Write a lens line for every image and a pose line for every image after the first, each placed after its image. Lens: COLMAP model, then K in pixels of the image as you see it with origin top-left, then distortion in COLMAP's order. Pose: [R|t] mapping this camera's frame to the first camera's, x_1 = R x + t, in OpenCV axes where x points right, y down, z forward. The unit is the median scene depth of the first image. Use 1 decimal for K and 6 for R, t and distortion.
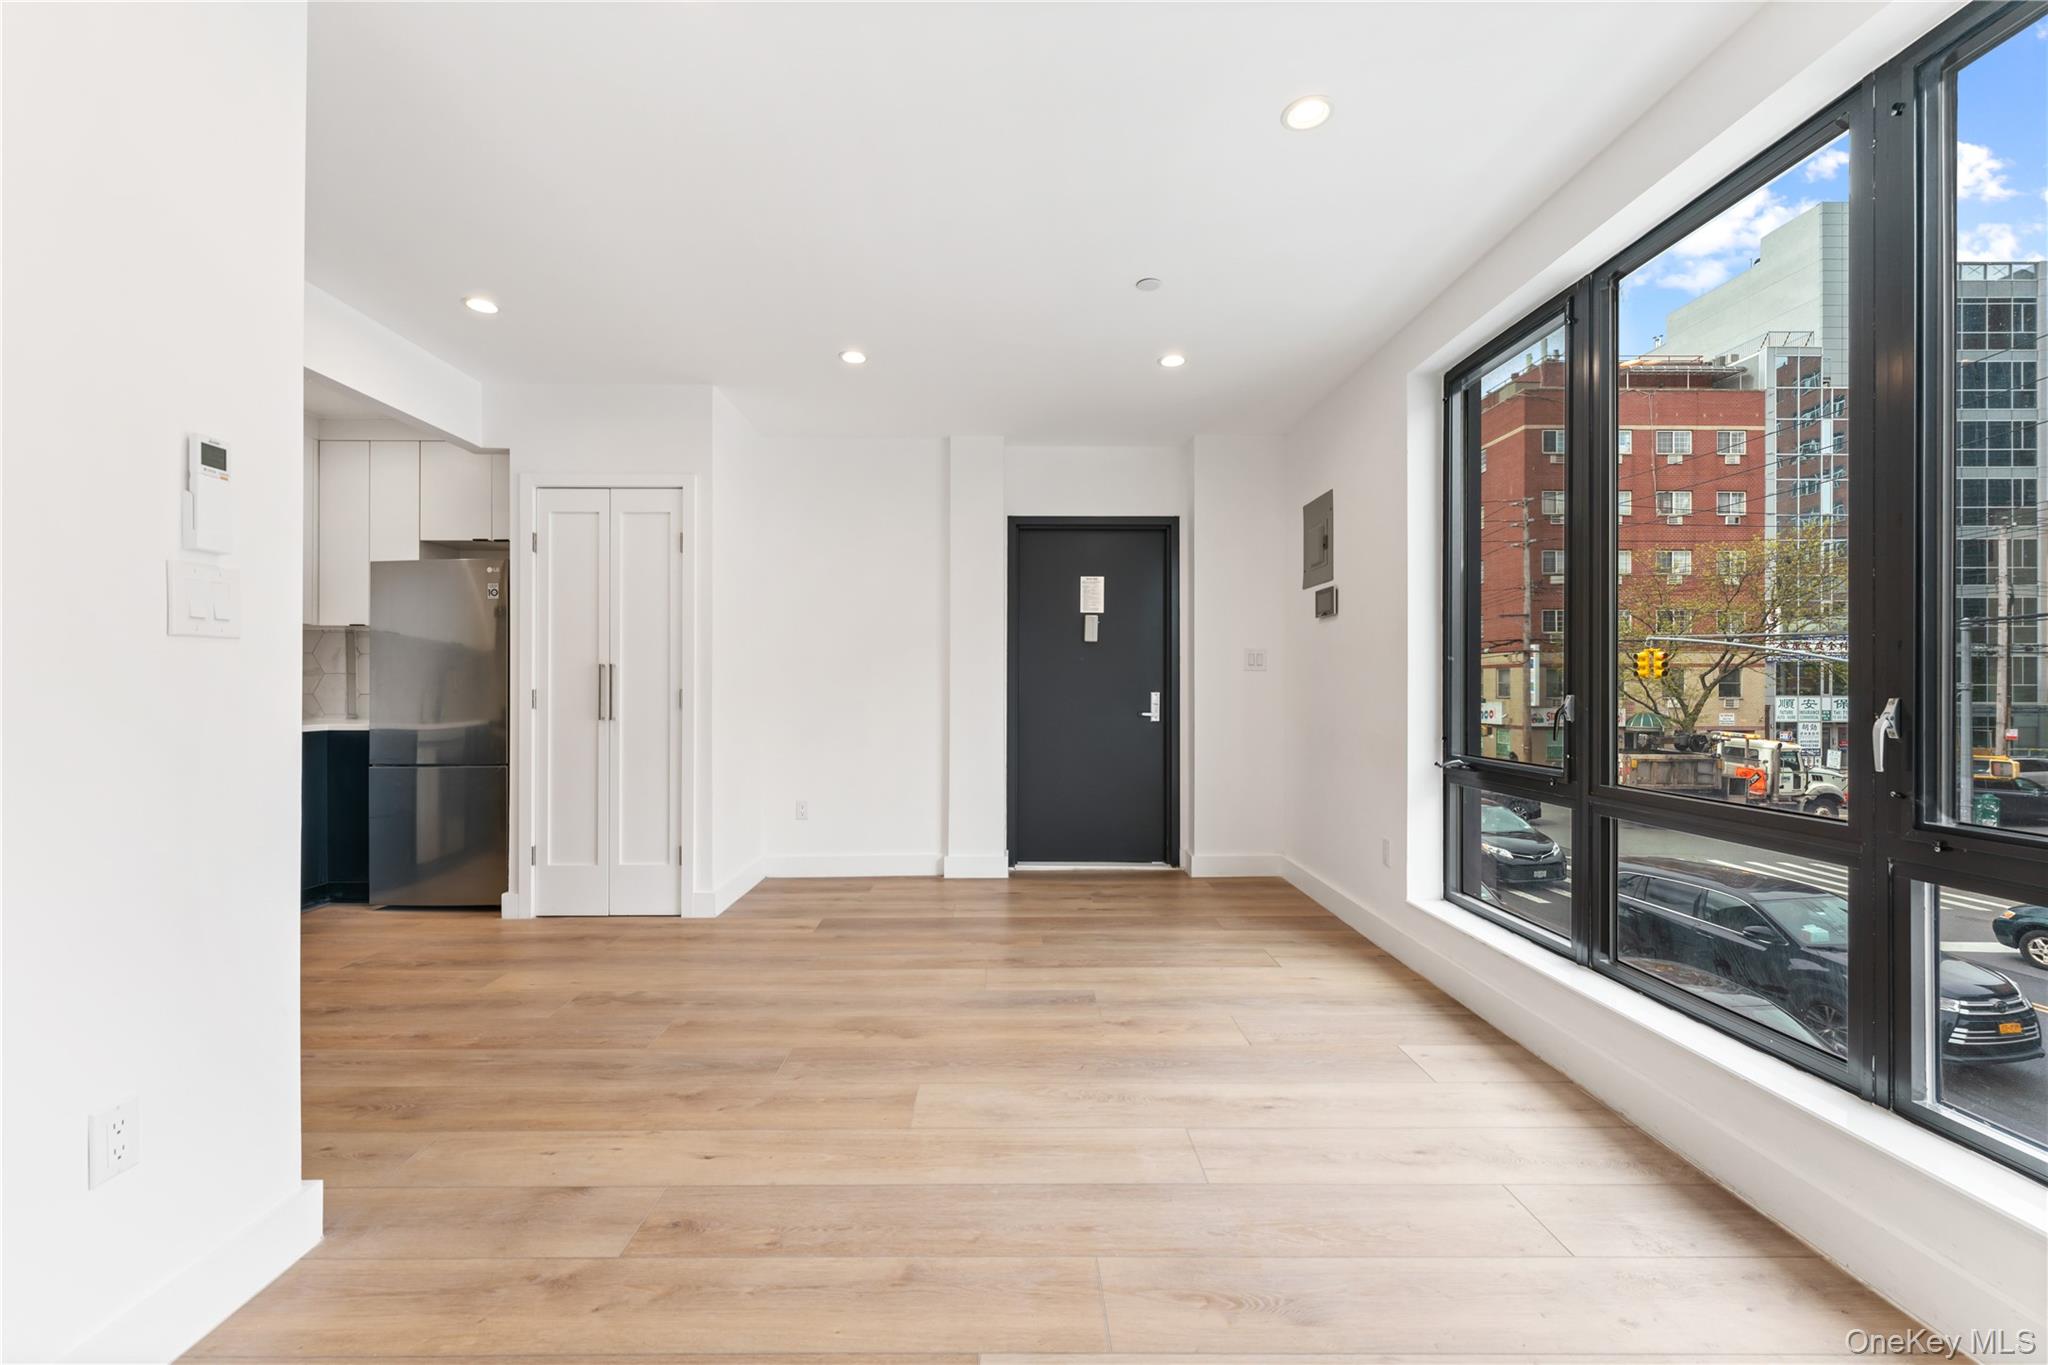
lens RADIAL K [[819.1, 0, 1018.8], [0, 819.1, 693.1], [0, 0, 1]] dist [0.005440, -0.001788]
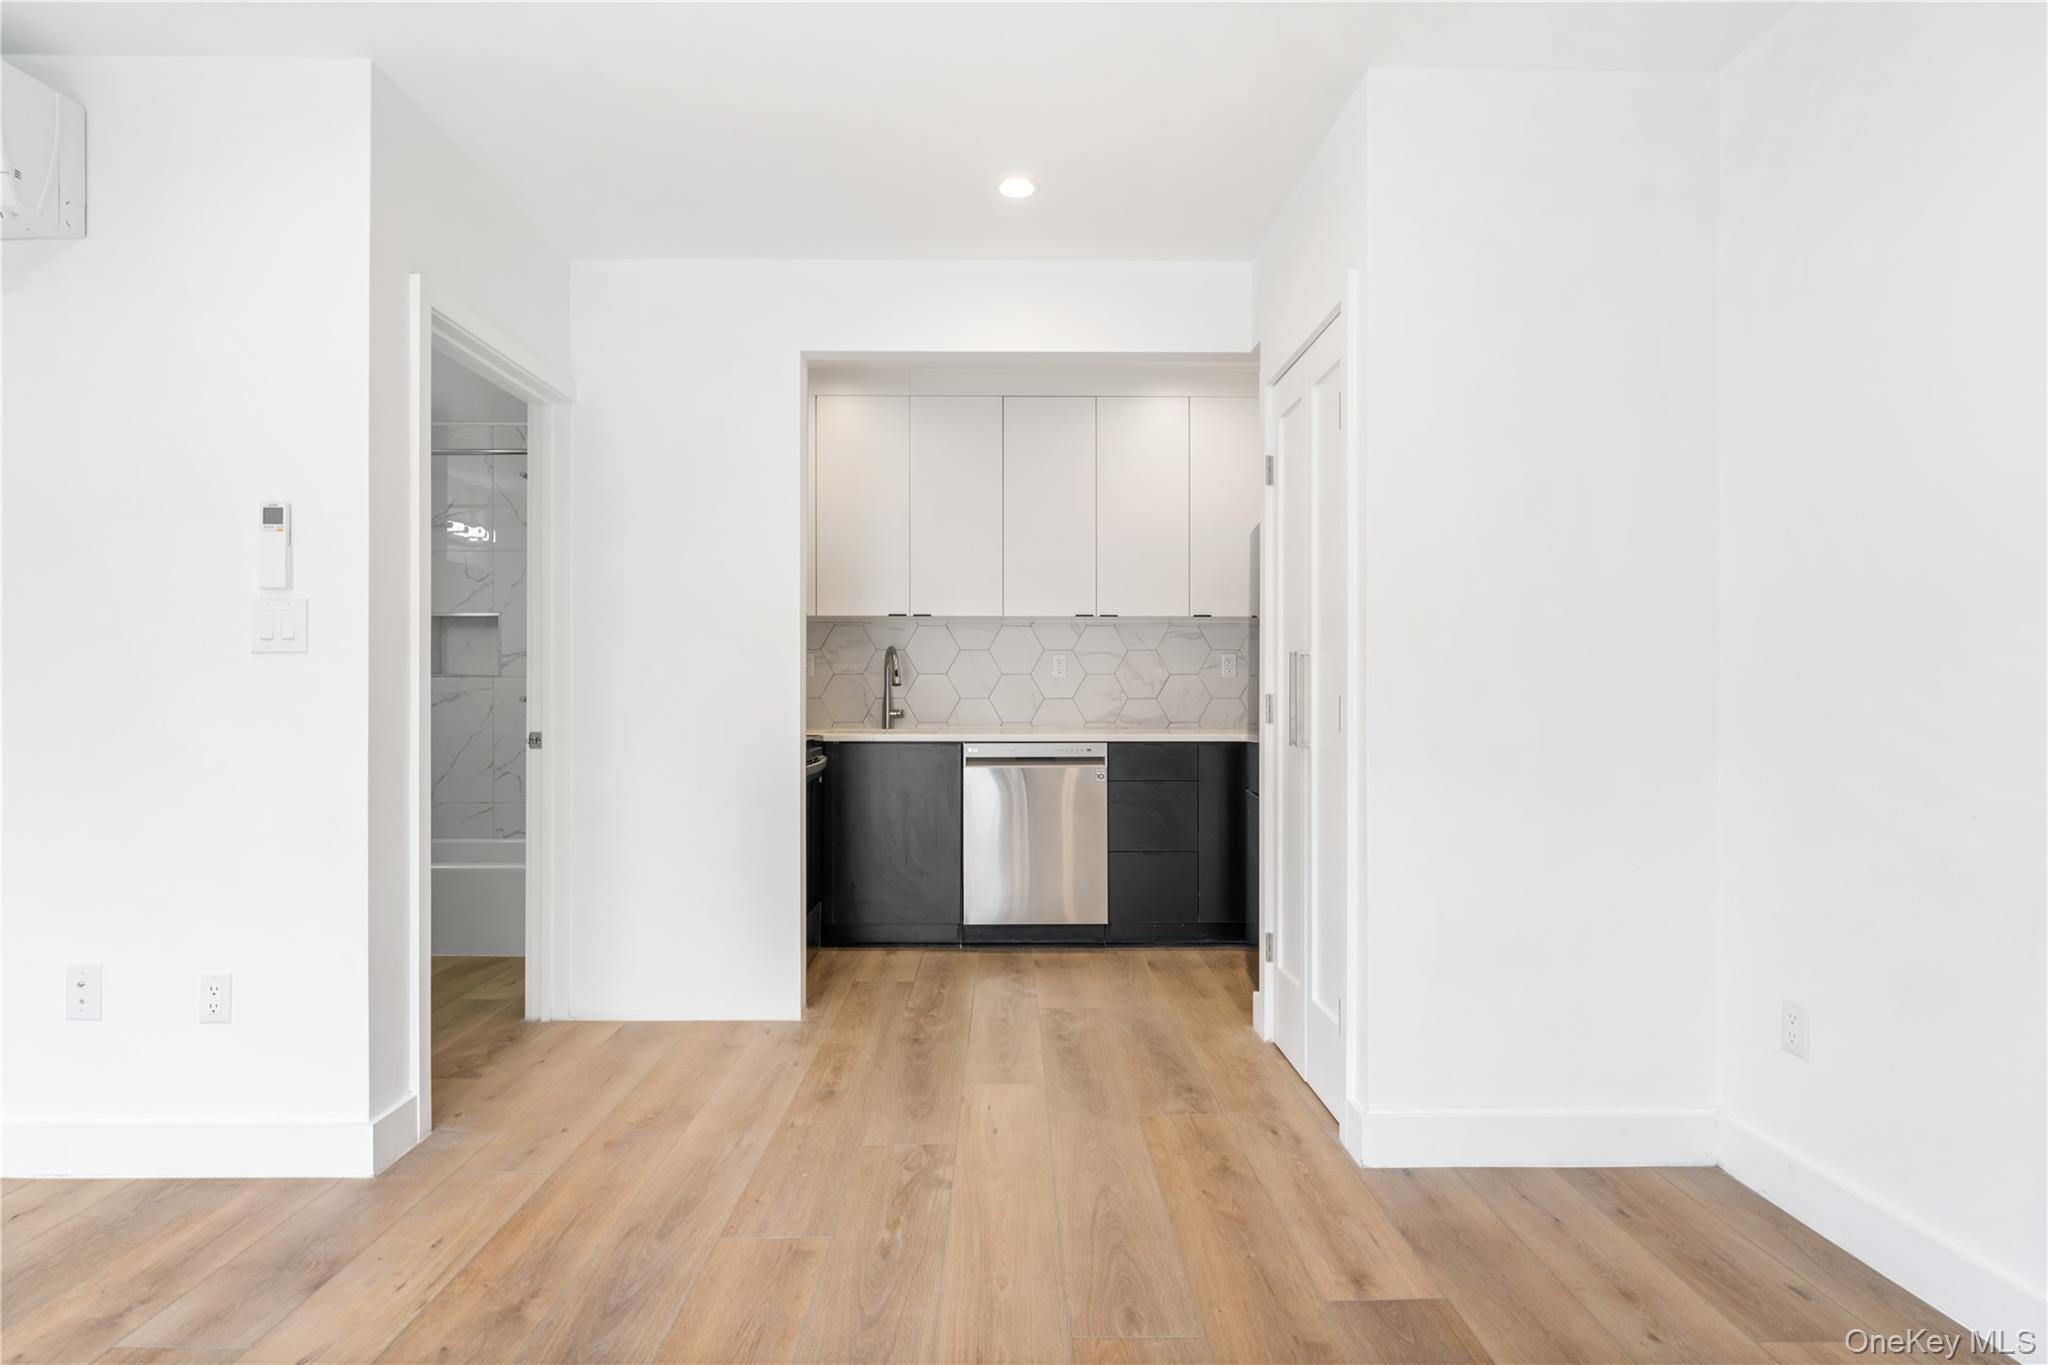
lens RADIAL K [[1048.3, 0, 994.7], [0, 1048.3, 687.9], [0, 0, 1]] dist [0.001161, -0.000408]
pose [[-0.015397, -0.002611, -0.999878, 0.312566], [-0.005726, 0.999980, -0.002523, -0.006376], [0.999865, 0.005686, -0.015412, 1.000627]]
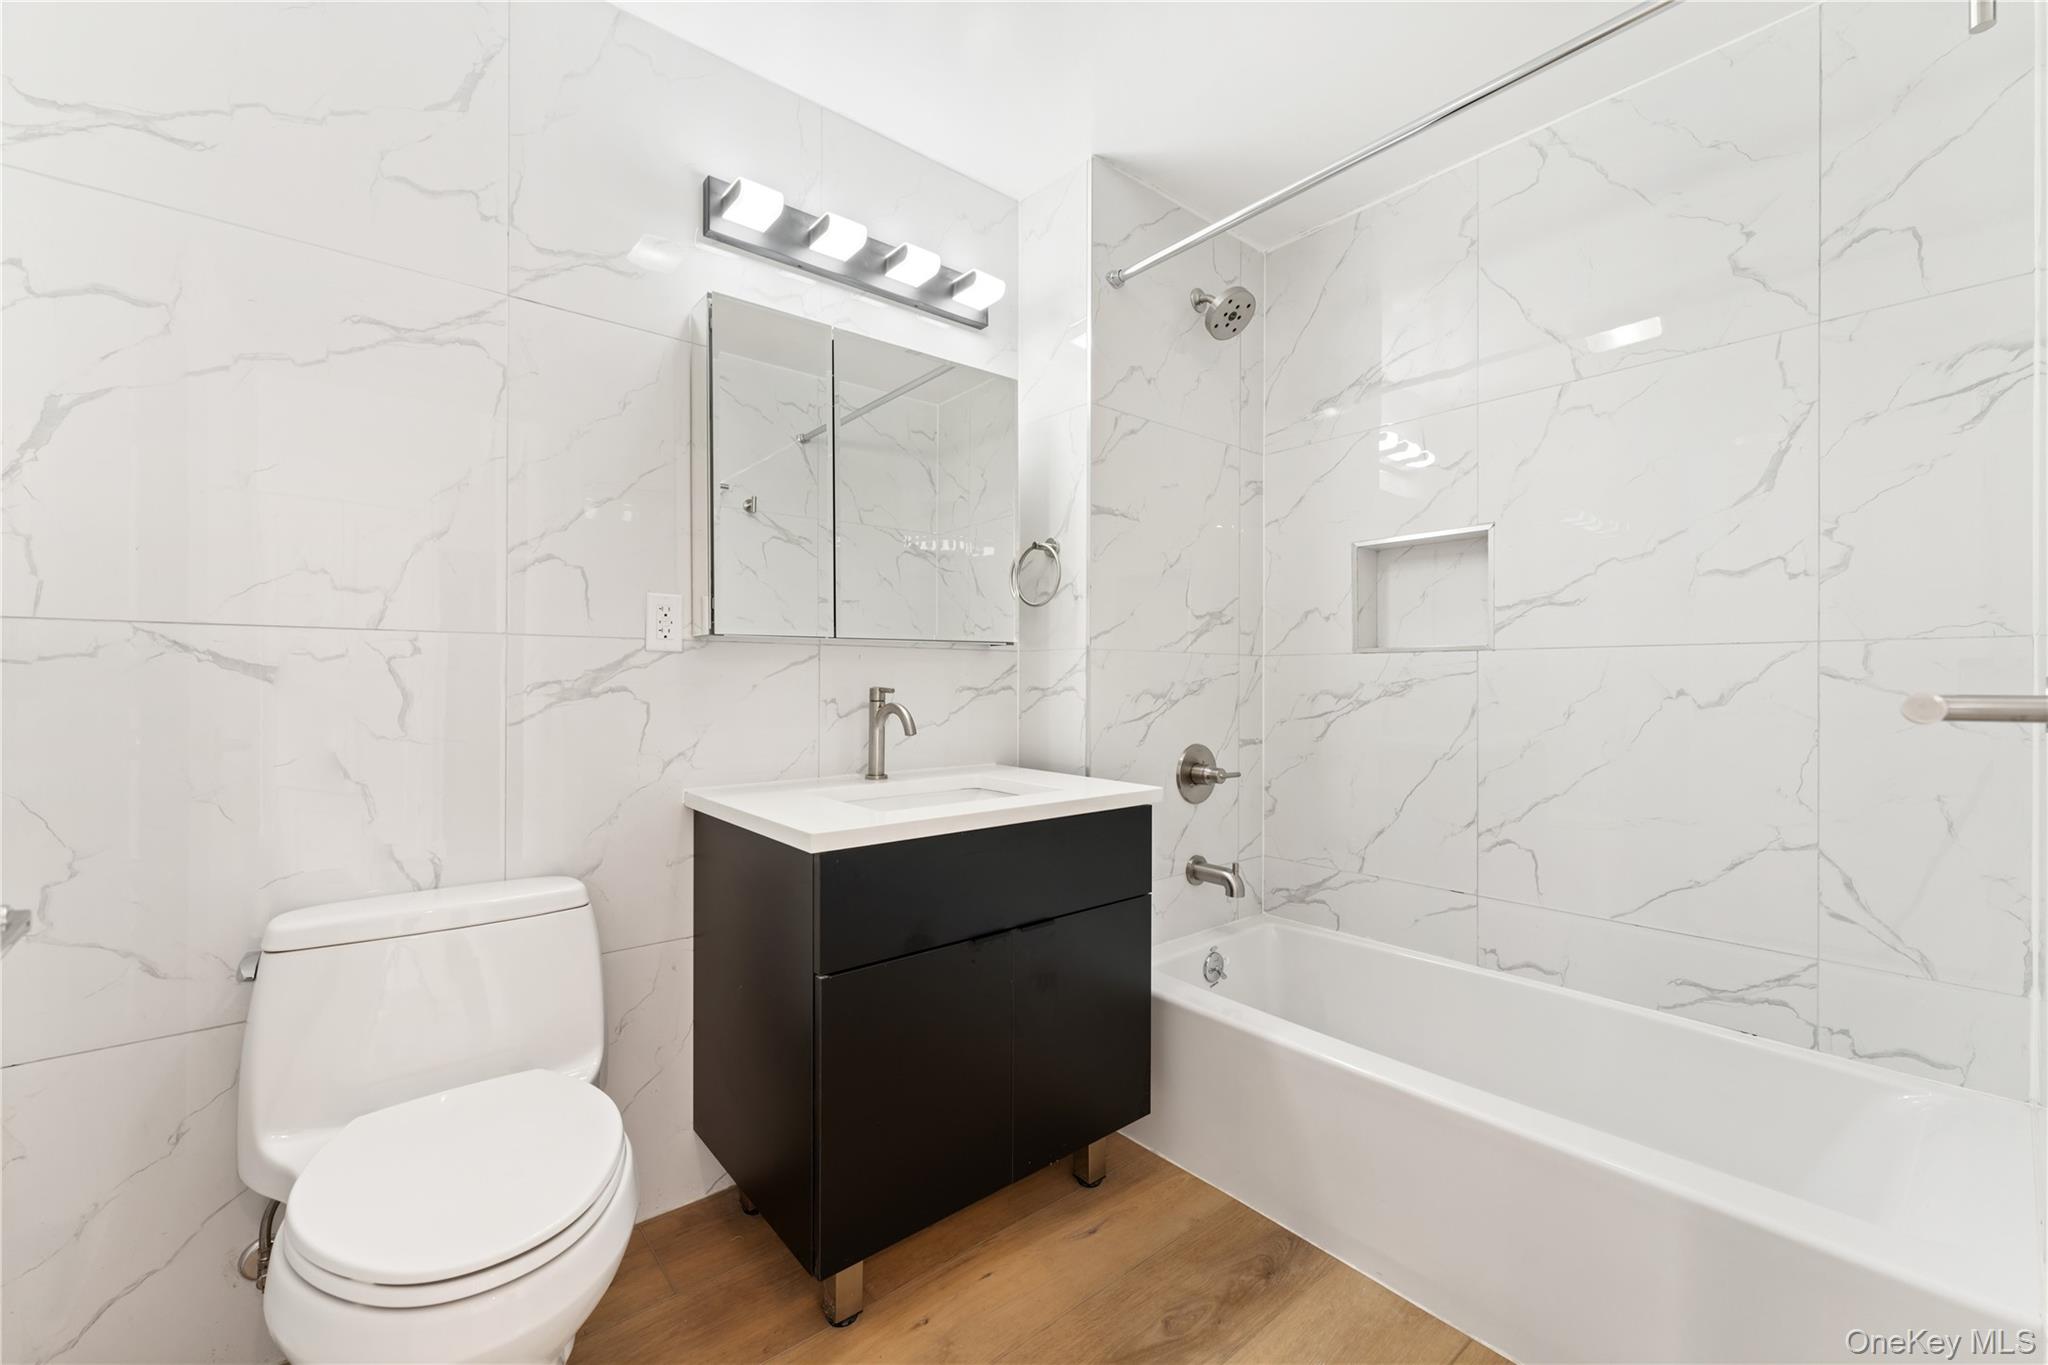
lens RADIAL K [[819.1, 0, 1025.0], [0, 819.1, 687.7], [0, 0, 1]] dist [0.005440, -0.001788]
pose [[-0.764639, 0.004901, -0.644440, -0.600456], [-0.005142, 0.999893, 0.013706, -0.000553], [0.644438, 0.013794, -0.764532, 0.467475]]
